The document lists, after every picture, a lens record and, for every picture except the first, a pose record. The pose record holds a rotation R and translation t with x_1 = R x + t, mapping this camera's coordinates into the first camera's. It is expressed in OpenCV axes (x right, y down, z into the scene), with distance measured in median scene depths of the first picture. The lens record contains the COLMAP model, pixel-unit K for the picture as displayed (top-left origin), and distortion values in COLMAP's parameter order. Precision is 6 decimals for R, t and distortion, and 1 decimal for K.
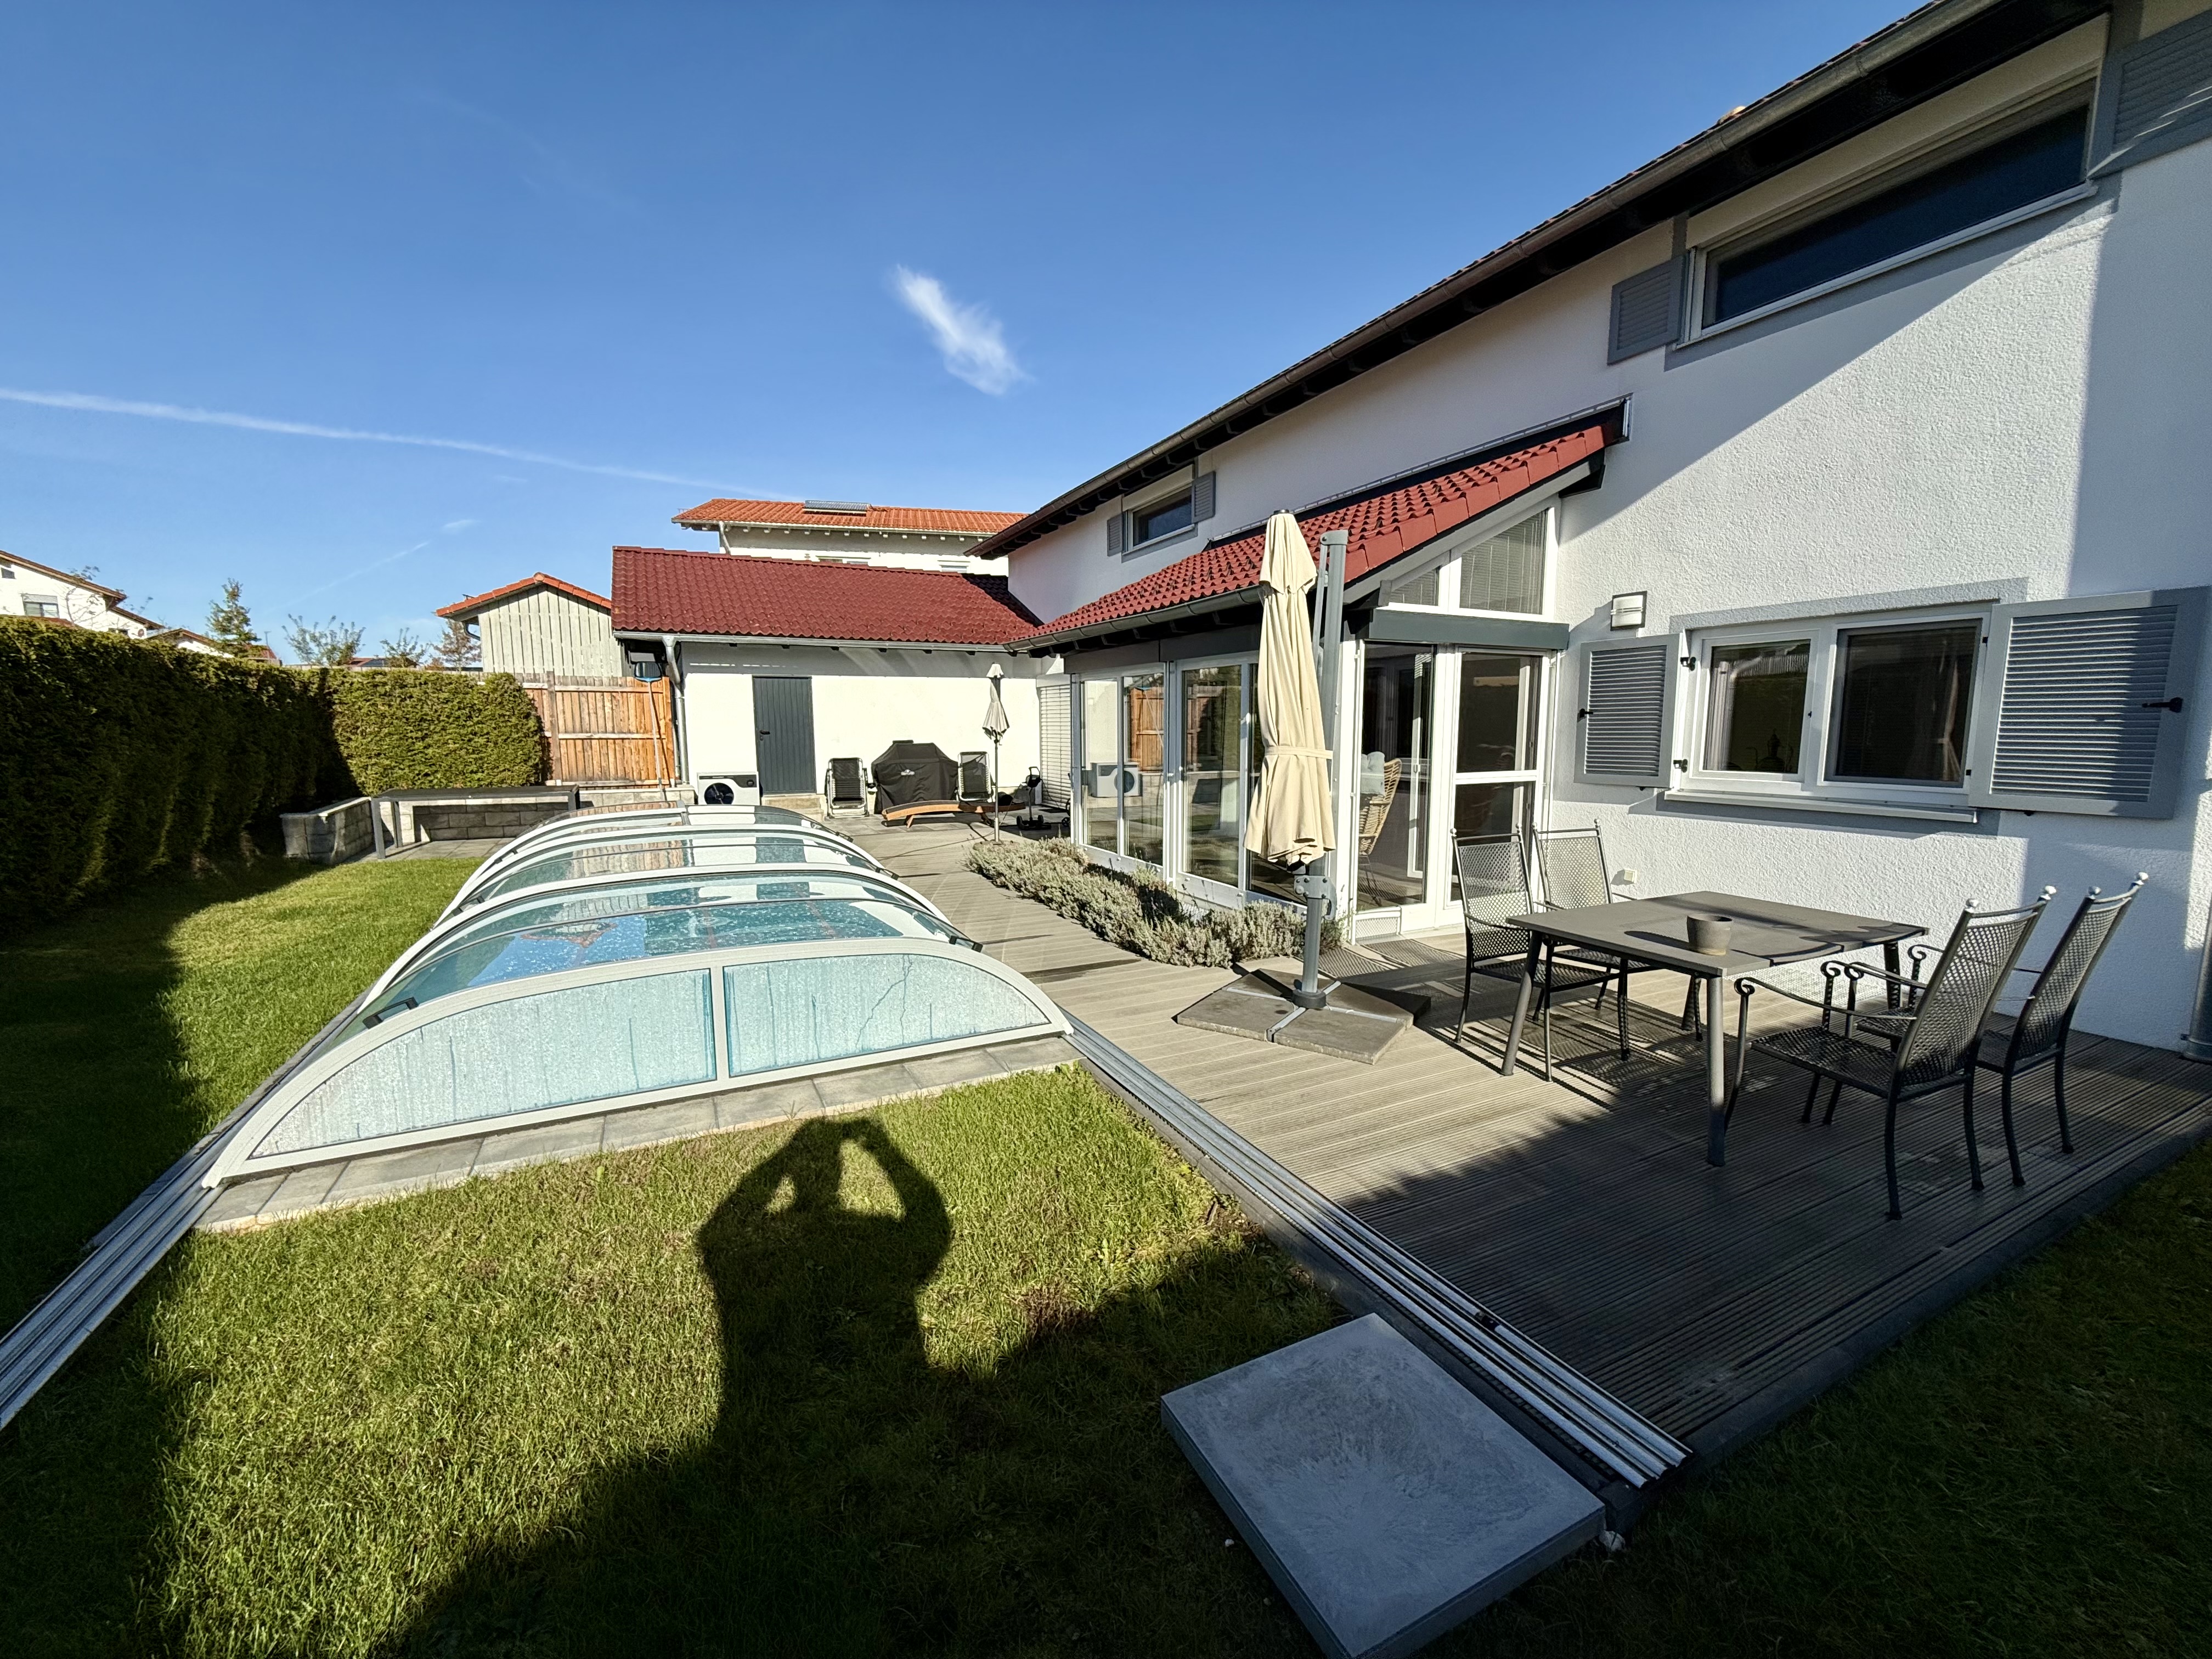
lens RADIAL K [[880.0, 0, 1109.2], [0, 880.0, 835.6], [0, 0, 1]] dist [-0.000233, 0.000228]
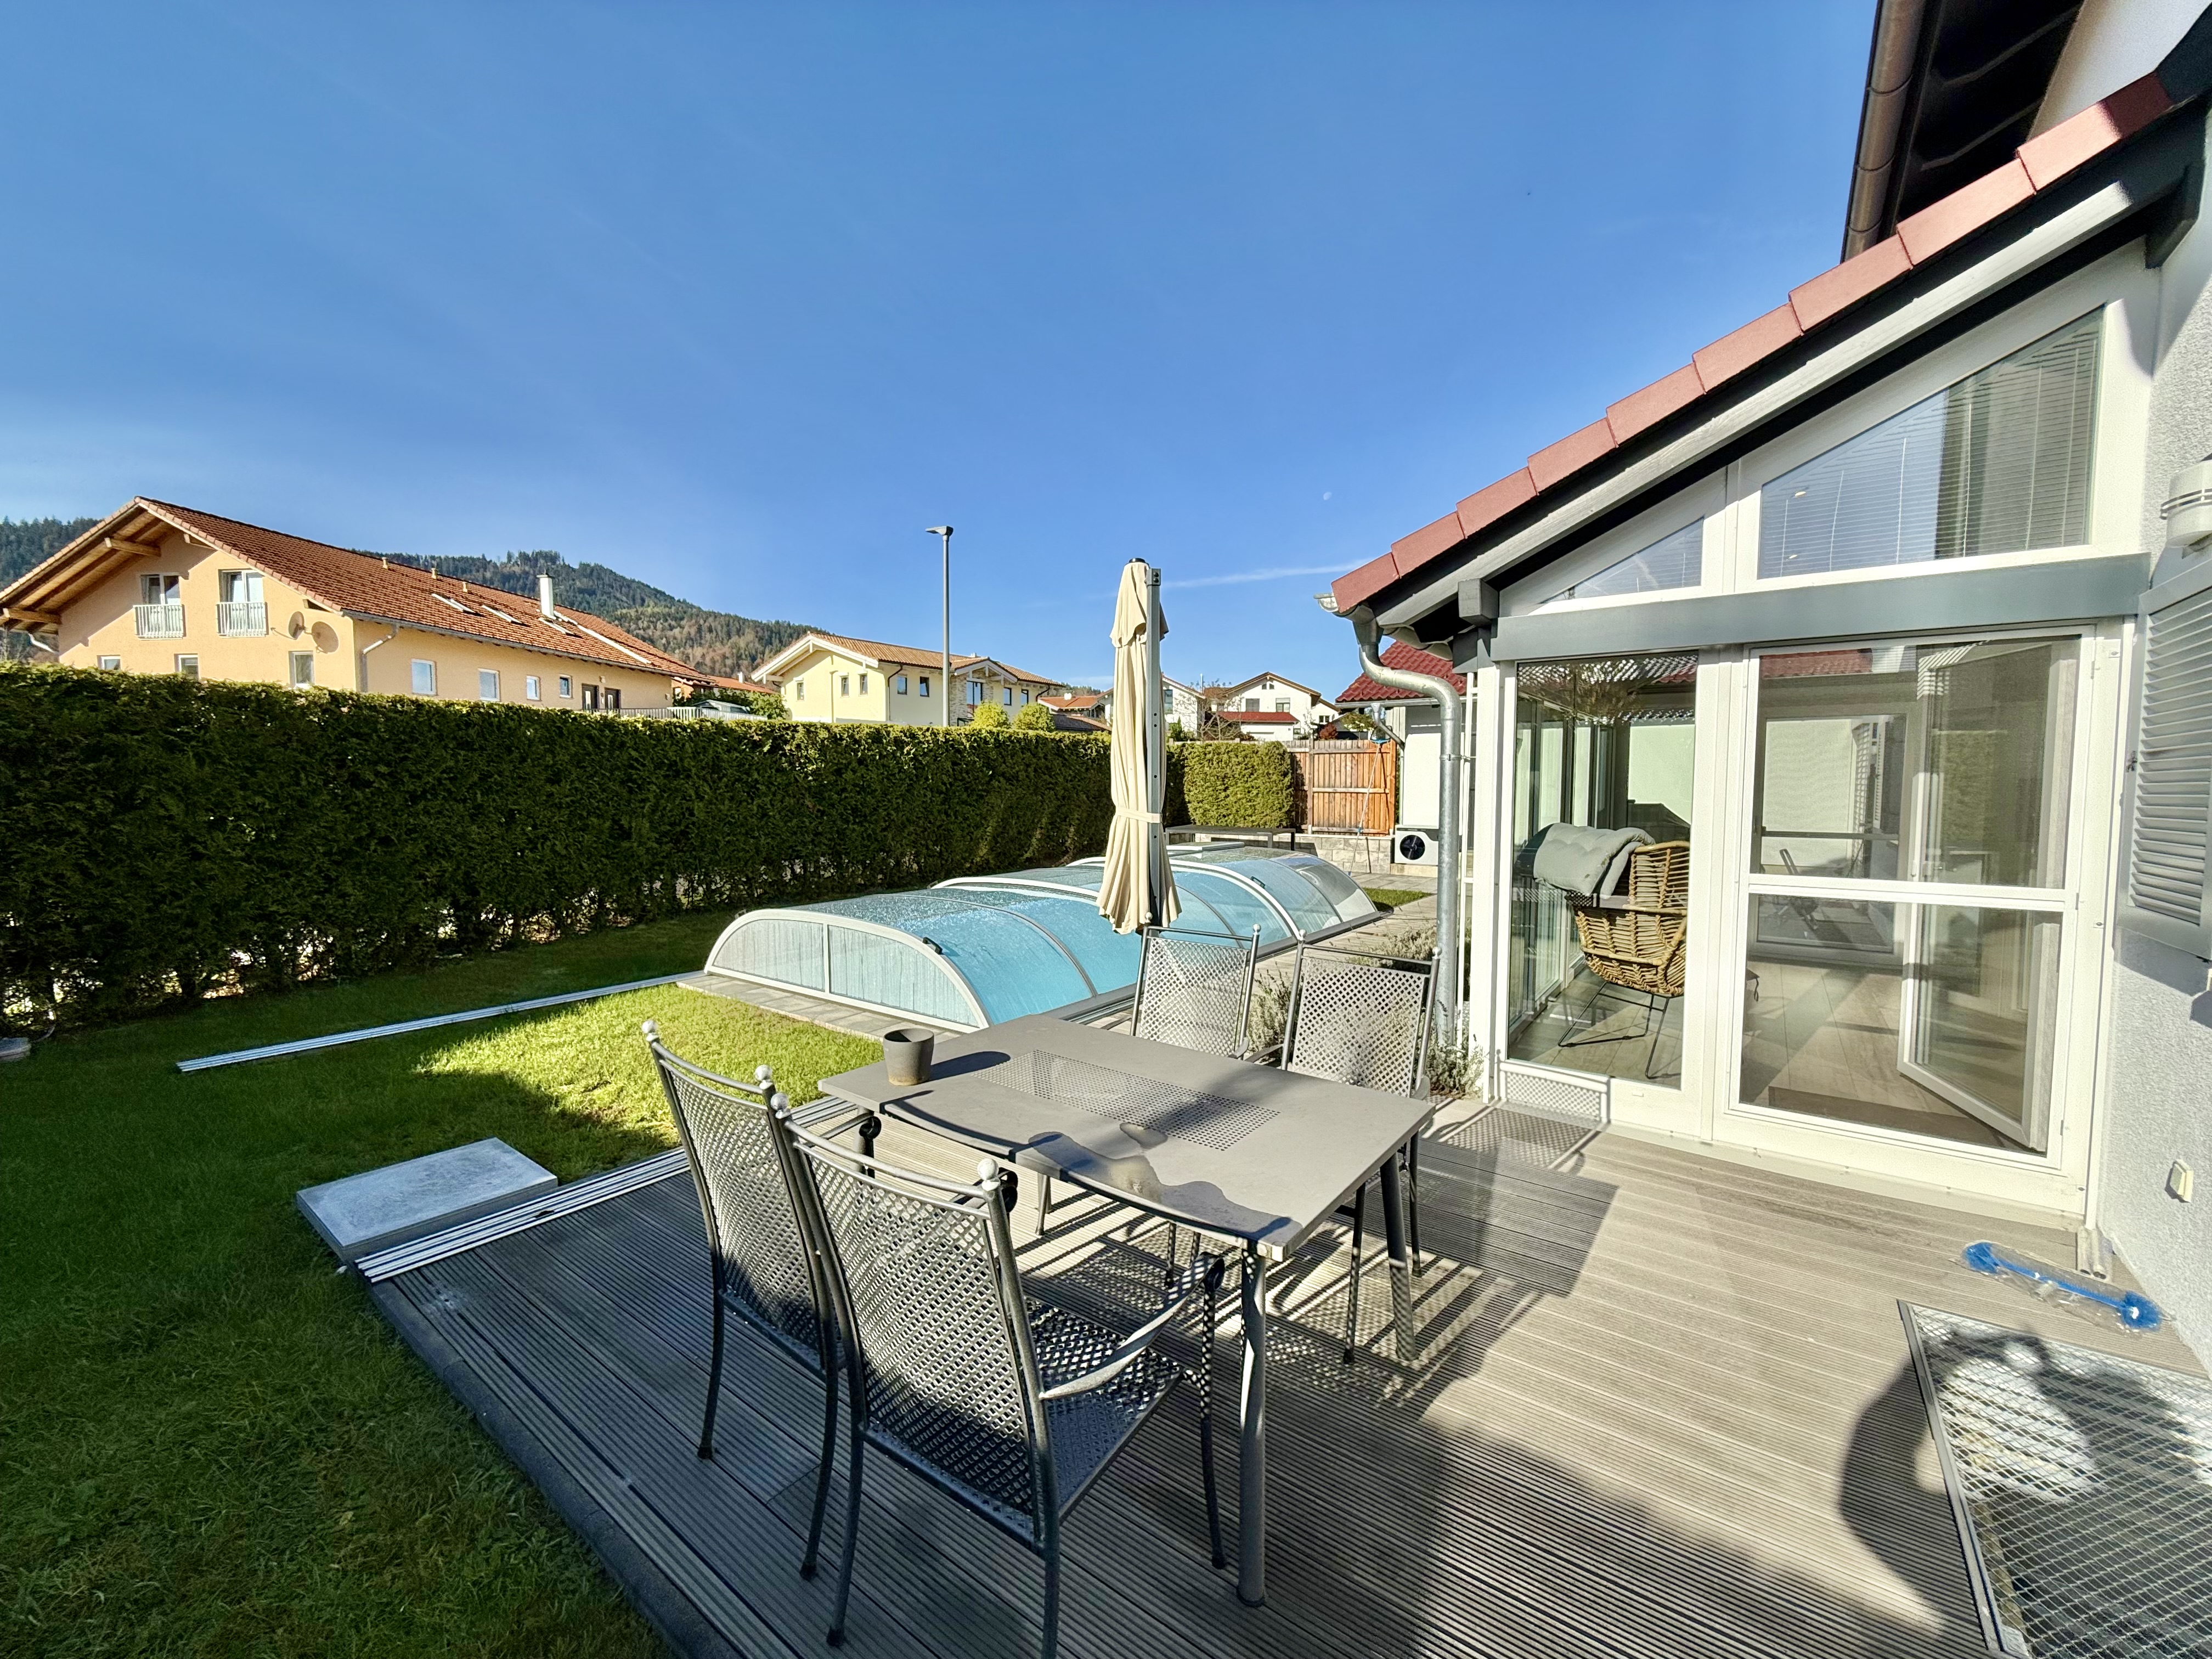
lens RADIAL K [[880.0, 0, 1108.7], [0, 880.0, 831.2], [0, 0, 1]] dist [-0.000233, 0.000228]
pose [[0.444969, 0.053883, -0.893923, 0.724463], [-0.114656, 0.993401, 0.002806, -0.052827], [0.888176, 0.101245, 0.448211, 0.397247]]
